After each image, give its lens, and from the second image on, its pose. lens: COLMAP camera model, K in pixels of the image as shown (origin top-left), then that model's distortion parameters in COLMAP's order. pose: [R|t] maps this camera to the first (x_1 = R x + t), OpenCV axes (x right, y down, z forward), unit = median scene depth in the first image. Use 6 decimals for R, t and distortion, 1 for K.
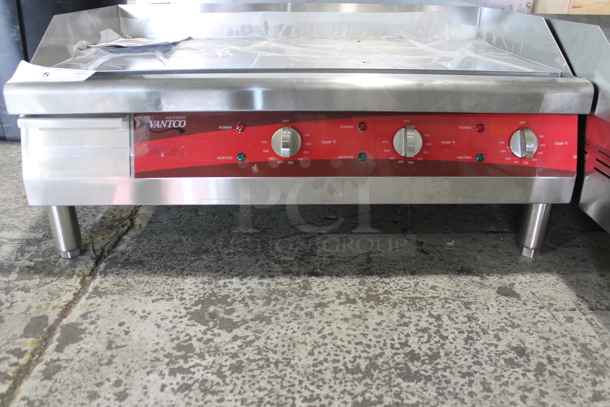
lens RADIAL K [[512.7, 0, 308.0], [0, 512.7, 206.1], [0, 0, 1]] dist [-0.156617, 0.115833]
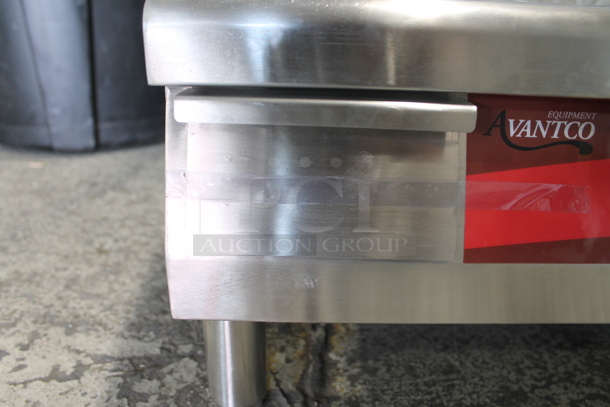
lens RADIAL K [[512.7, 0, 304.1], [0, 512.7, 203.5], [0, 0, 1]] dist [-0.156617, 0.115833]
pose [[0.999402, 0.021895, -0.026748, -0.451615], [-0.022736, 0.999244, -0.031540, -0.085384], [0.026037, 0.032129, 0.999145, 0.590096]]
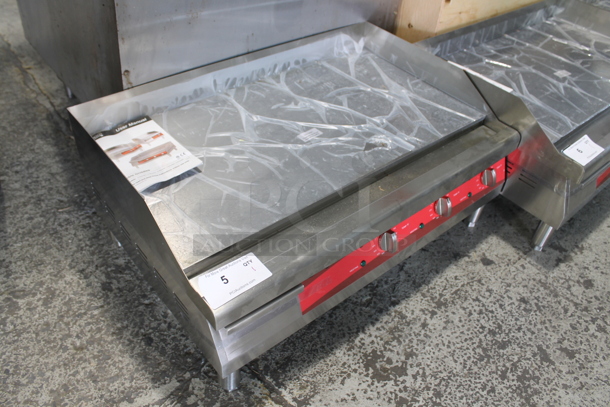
lens RADIAL K [[512.7, 0, 303.0], [0, 512.7, 201.0], [0, 0, 1]] dist [-0.156617, 0.115833]
pose [[0.778010, -0.378517, 0.501423, -0.847991], [0.198641, 0.905388, 0.375251, -0.763784], [-0.596021, -0.192346, 0.779591, 0.081678]]
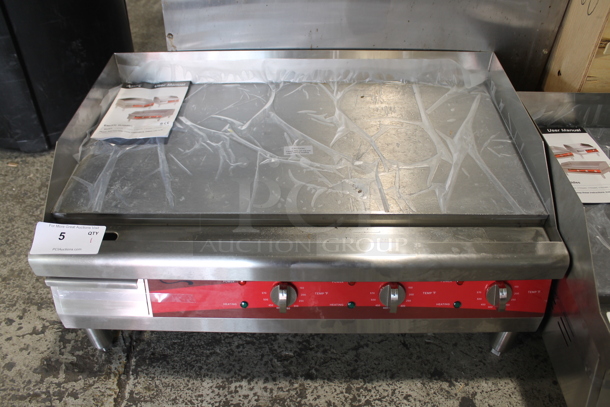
lens RADIAL K [[512.7, 0, 306.5], [0, 512.7, 202.0], [0, 0, 1]] dist [-0.156617, 0.115833]
pose [[0.999320, 0.010456, -0.035359, 0.044414], [0.000782, 0.952722, 0.303842, -0.645873], [0.036864, -0.303663, 0.952066, -0.004347]]
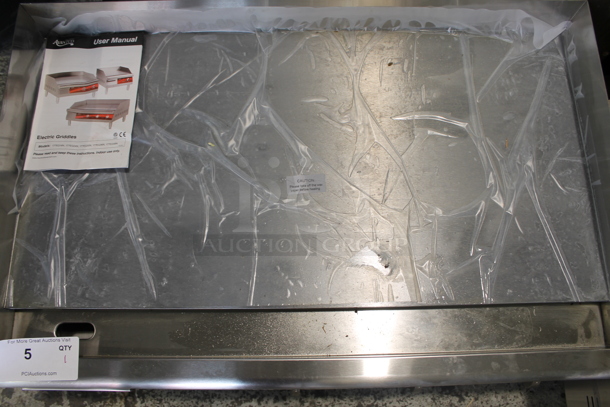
lens RADIAL K [[512.7, 0, 306.4], [0, 512.7, 199.1], [0, 0, 1]] dist [-0.156617, 0.115833]
pose [[0.999993, 0.002669, 0.002580, -0.024355], [-0.003700, 0.661596, 0.749852, -1.085597], [0.000294, -0.749856, 0.661601, 0.593835]]
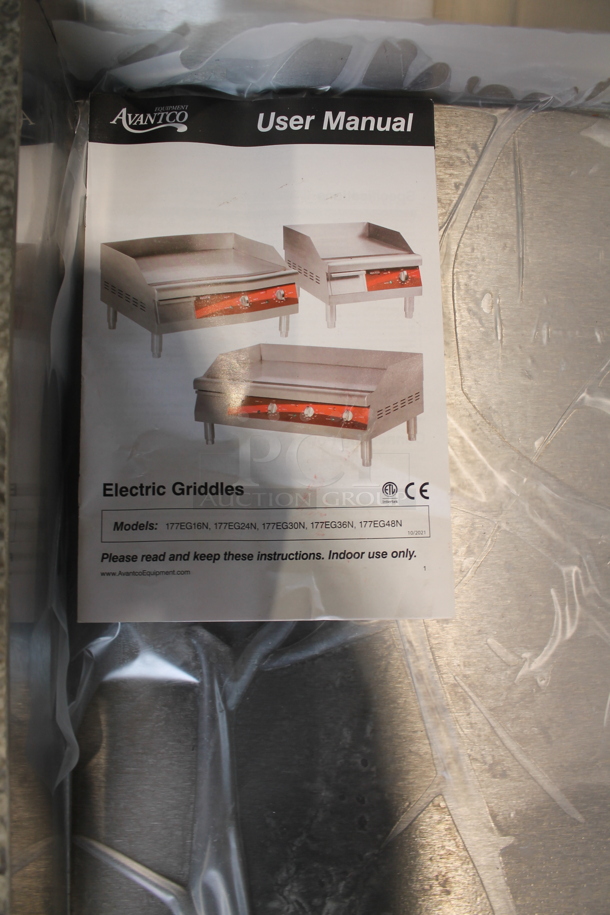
lens RADIAL K [[769.0, 0, 312.1], [0, 769.0, 455.0], [0, 0, 1]] dist [-0.156617, 0.115833]
pose [[0.998531, 0.018702, 0.050847, -0.459624], [-0.053653, 0.471643, 0.880156, -0.822777], [-0.007521, -0.881591, 0.471954, 1.146268]]
